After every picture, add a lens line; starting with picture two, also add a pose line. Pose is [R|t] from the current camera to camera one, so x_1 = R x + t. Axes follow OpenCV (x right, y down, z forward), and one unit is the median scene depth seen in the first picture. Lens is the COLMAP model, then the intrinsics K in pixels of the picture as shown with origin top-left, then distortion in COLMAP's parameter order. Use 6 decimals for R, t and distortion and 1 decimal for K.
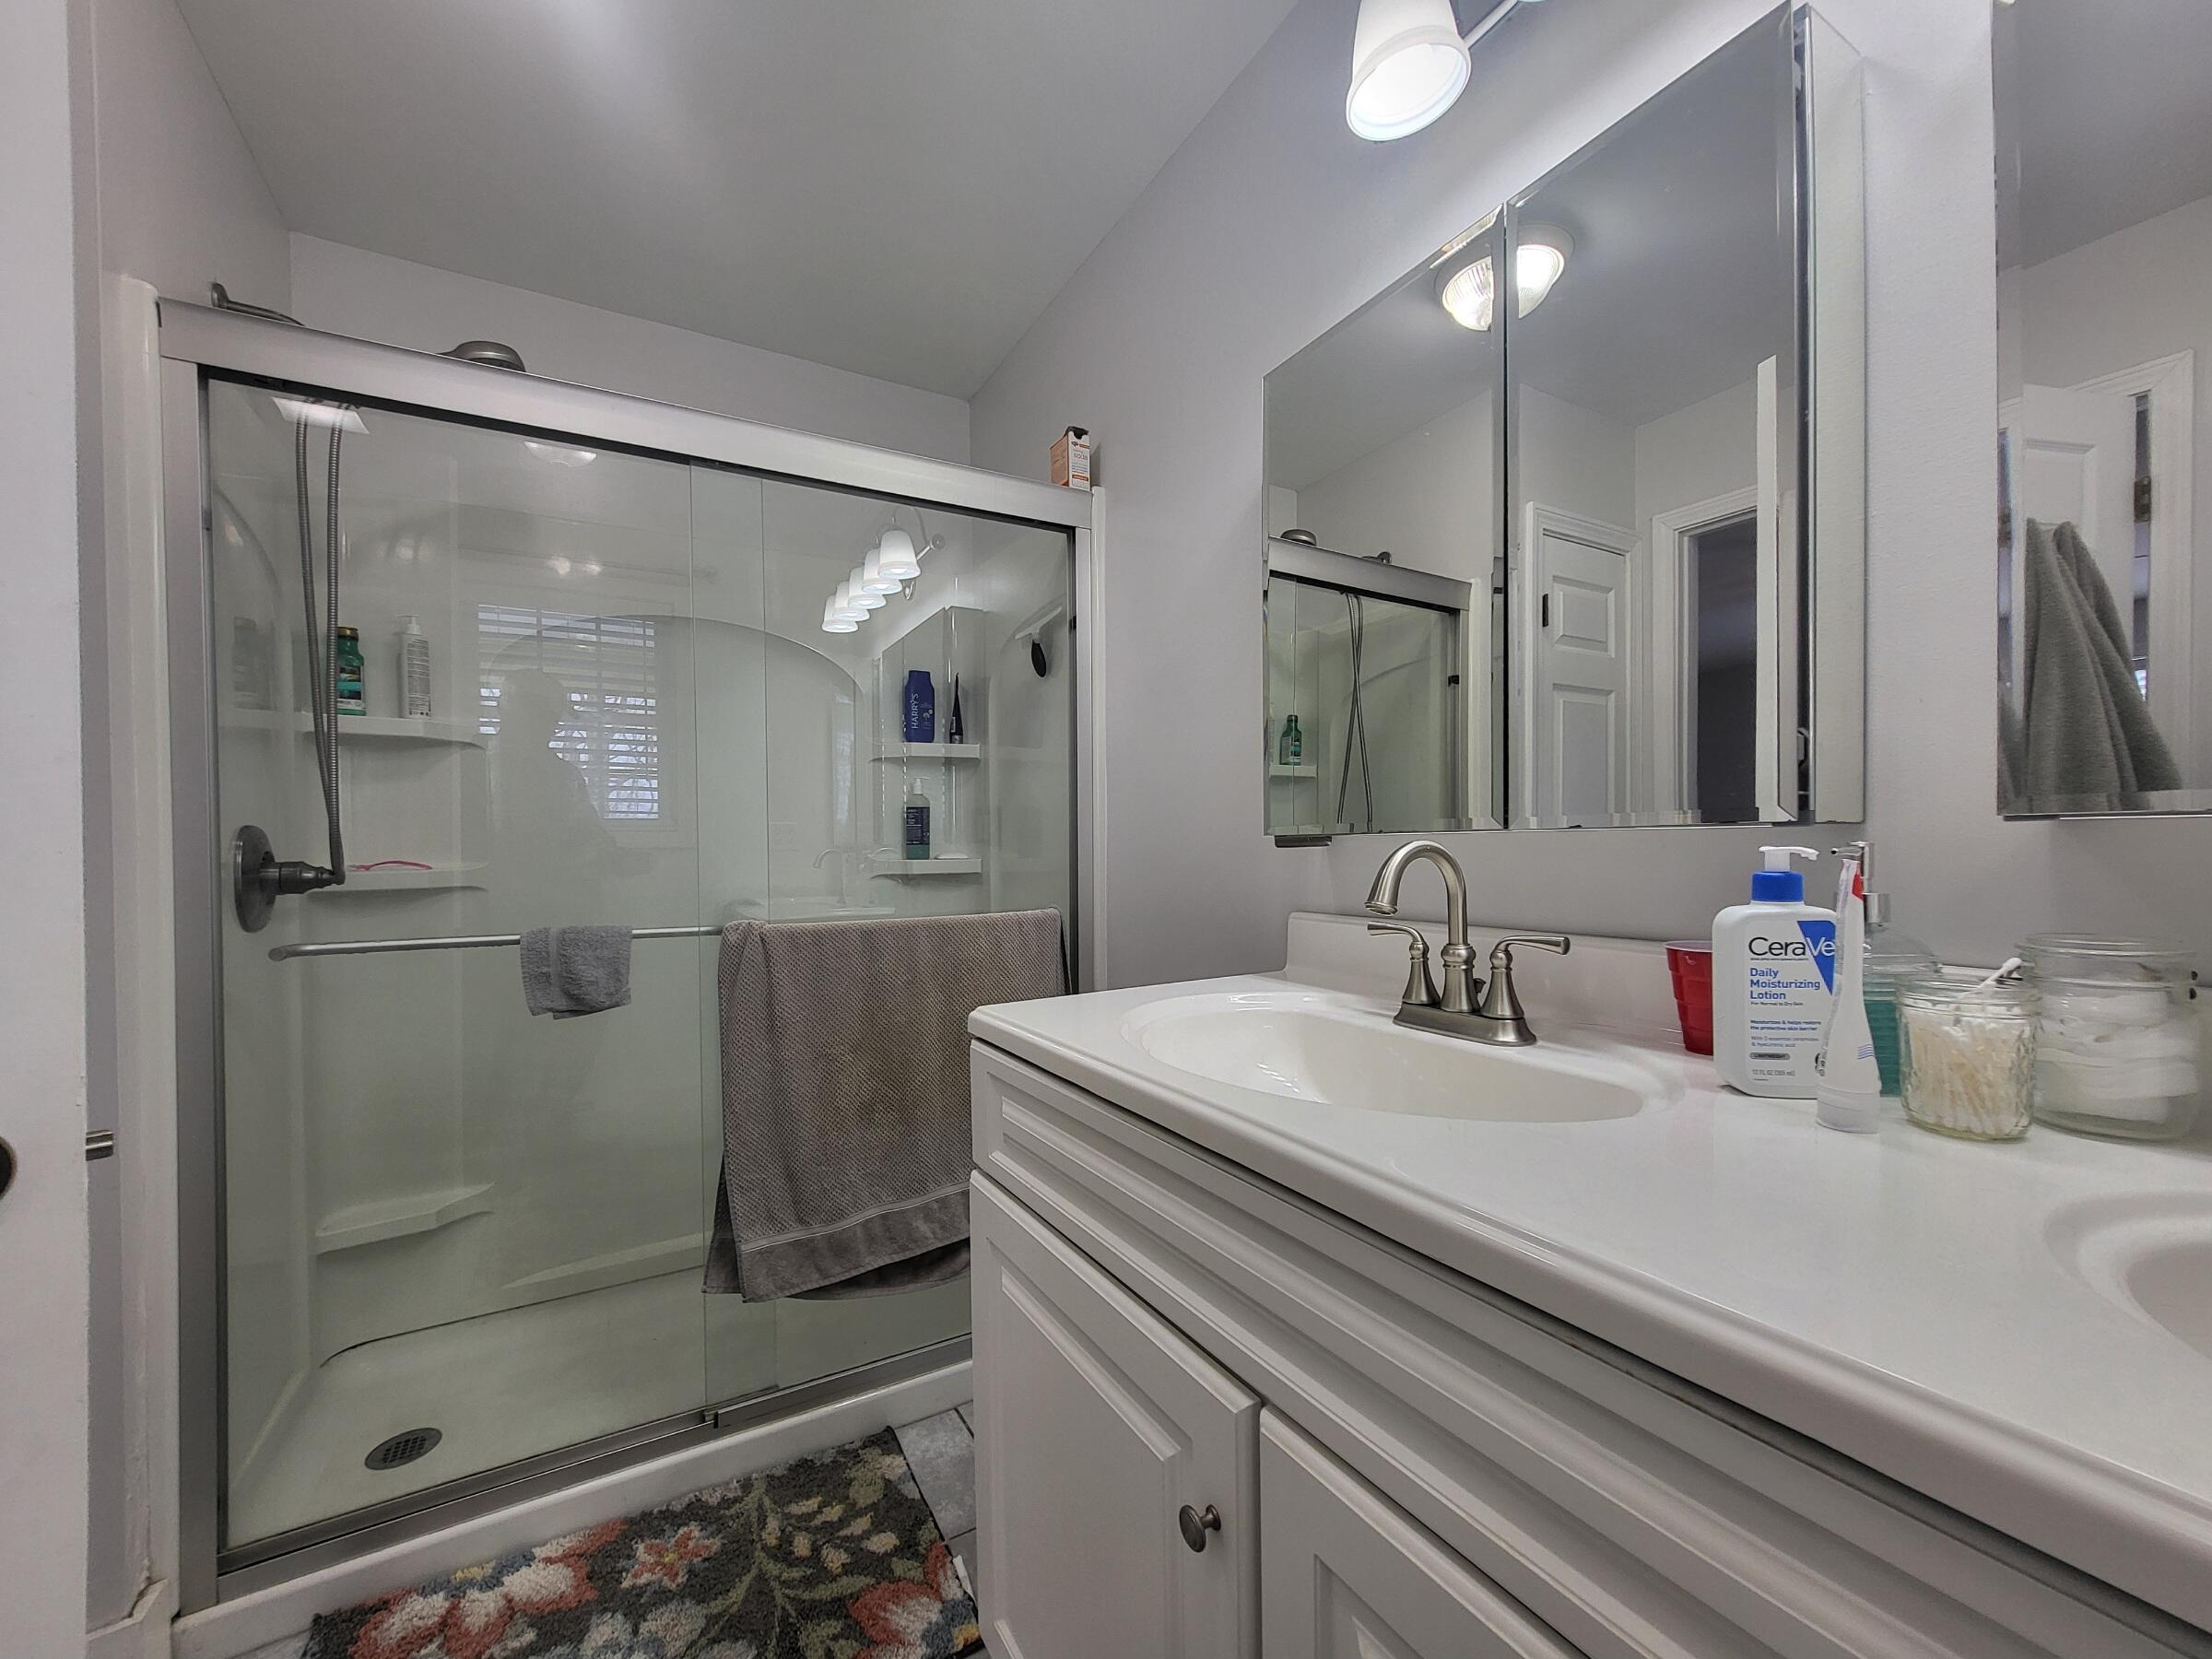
lens RADIAL K [[868.4, 0, 1075.2], [0, 868.4, 861.7], [0, 0, 1]] dist [0.000631, -0.000441]
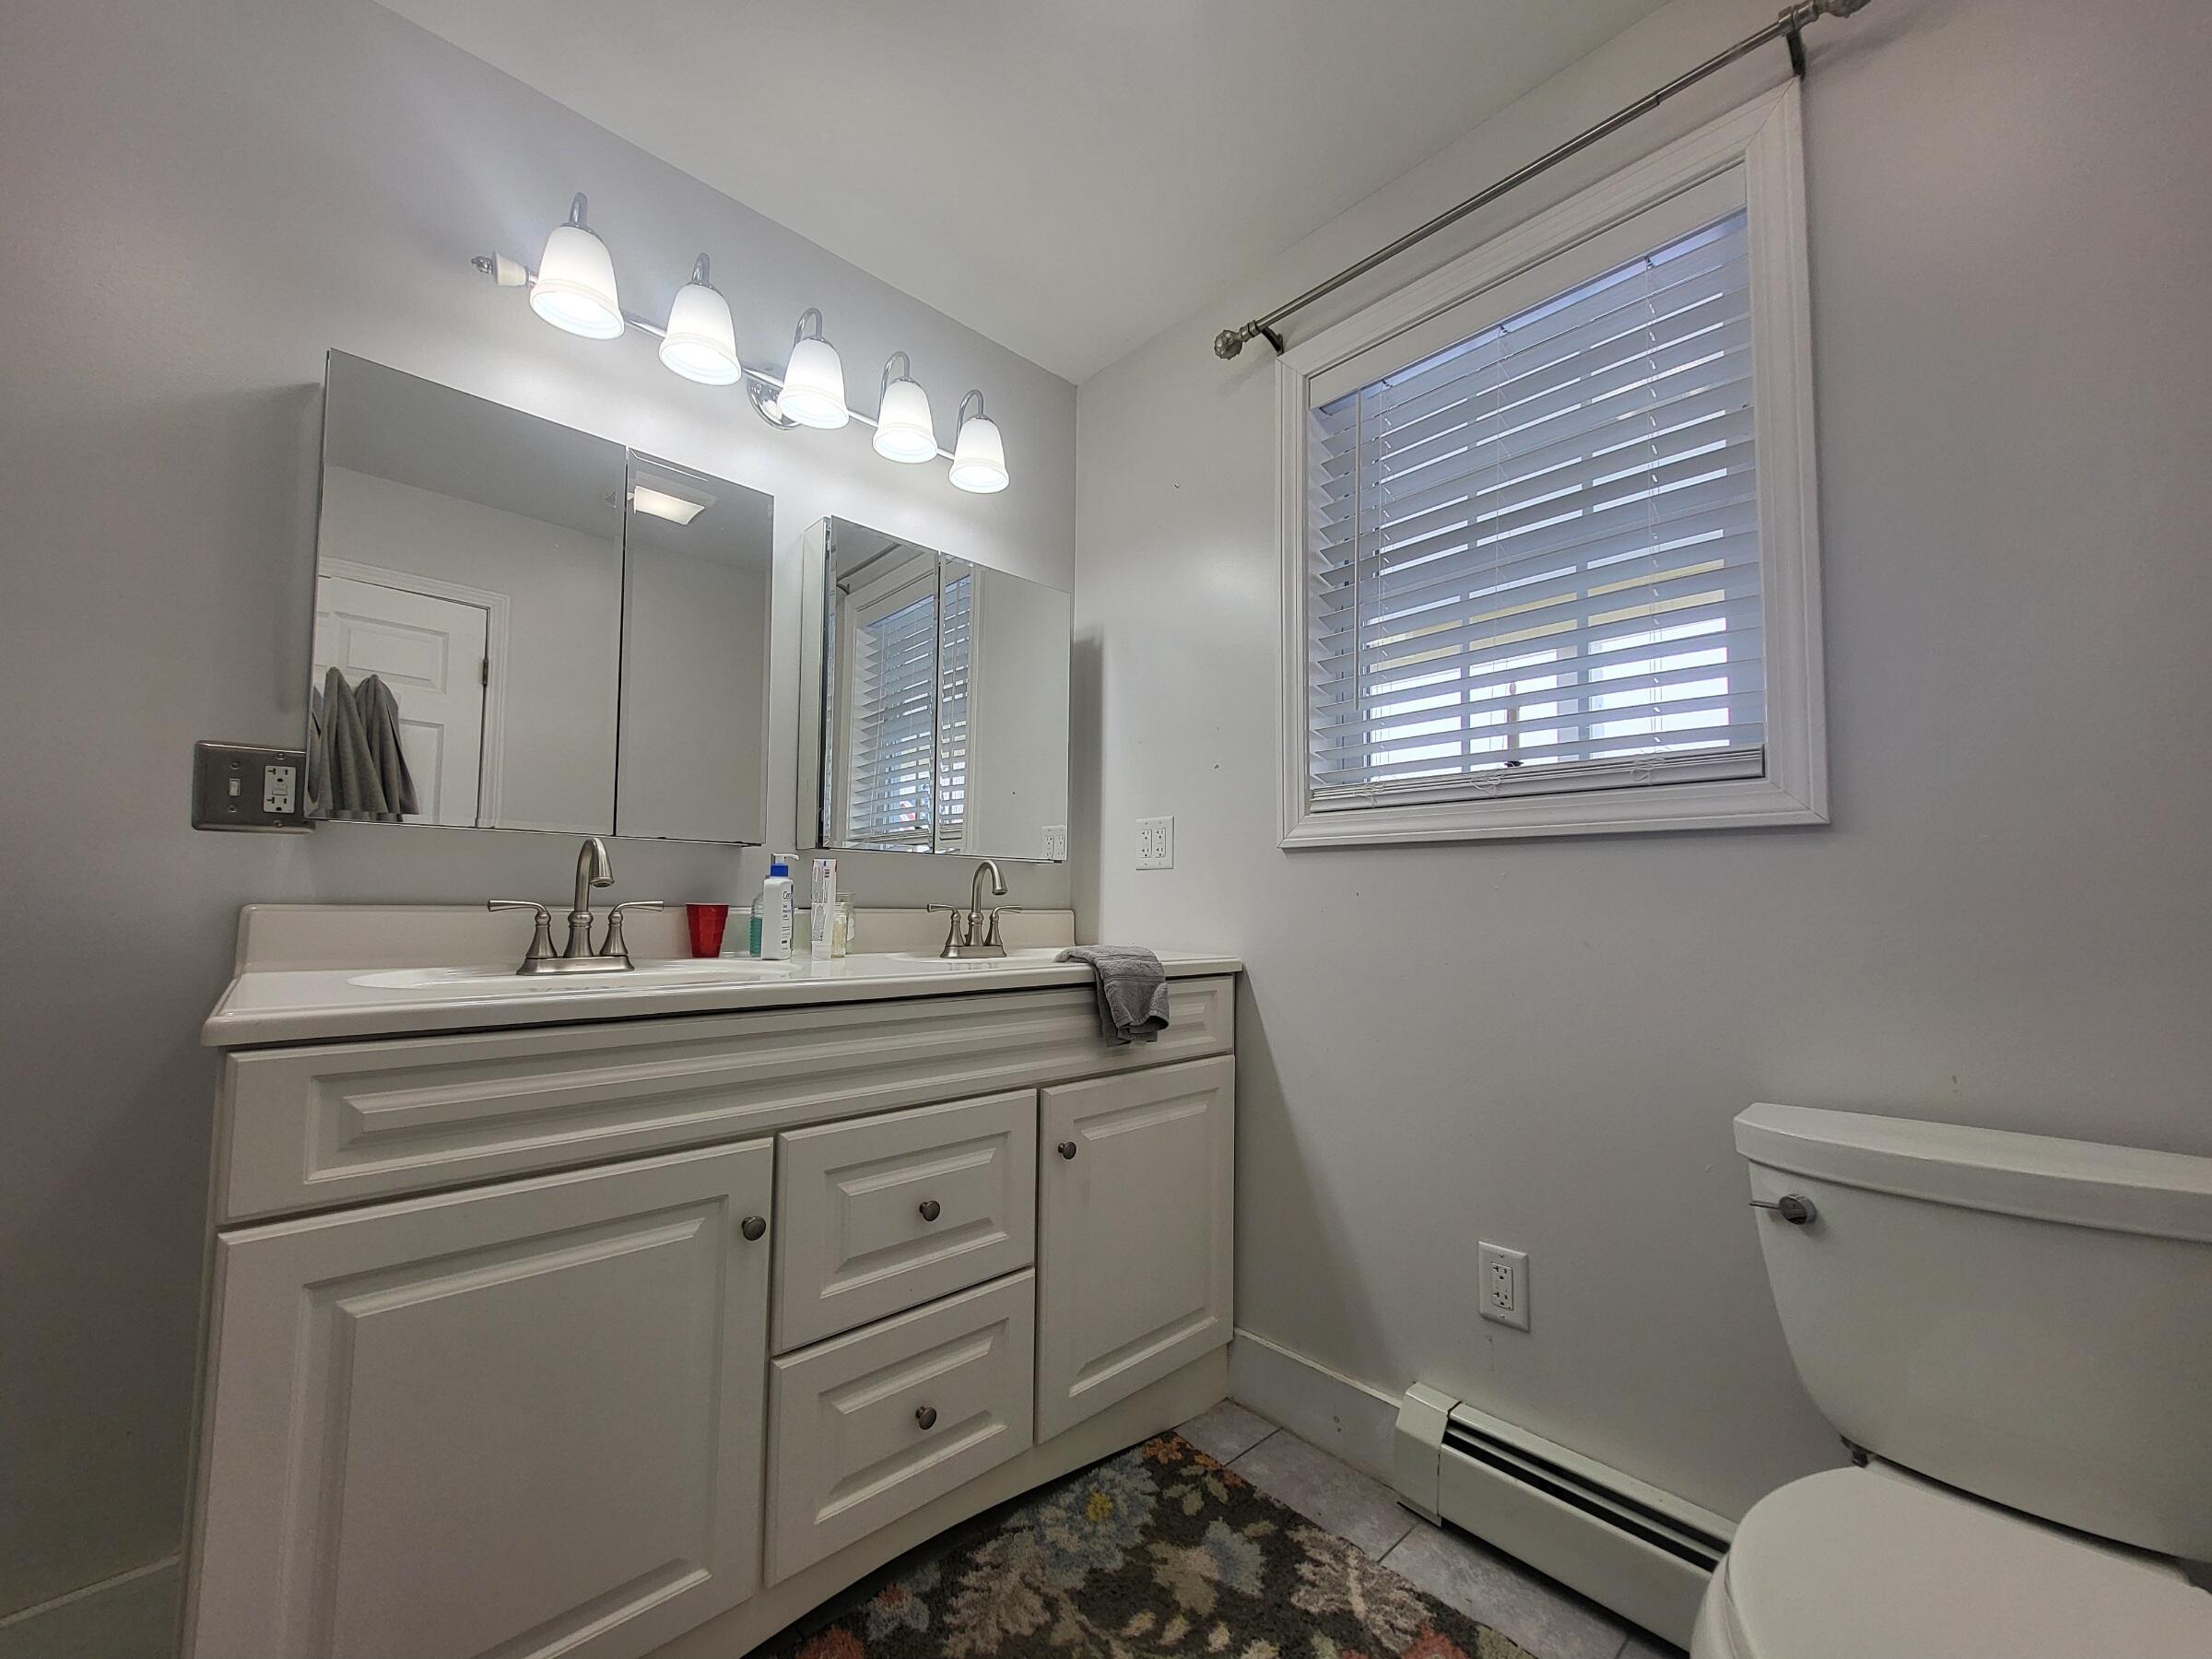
lens RADIAL K [[868.4, 0, 1075.2], [0, 868.4, 861.7], [0, 0, 1]] dist [0.000631, -0.000441]
pose [[-0.256222, 0.062416, 0.964601, -1.128009], [0.003183, 0.997962, -0.063730, 0.101725], [-0.966613, -0.013259, -0.255899, 0.547204]]
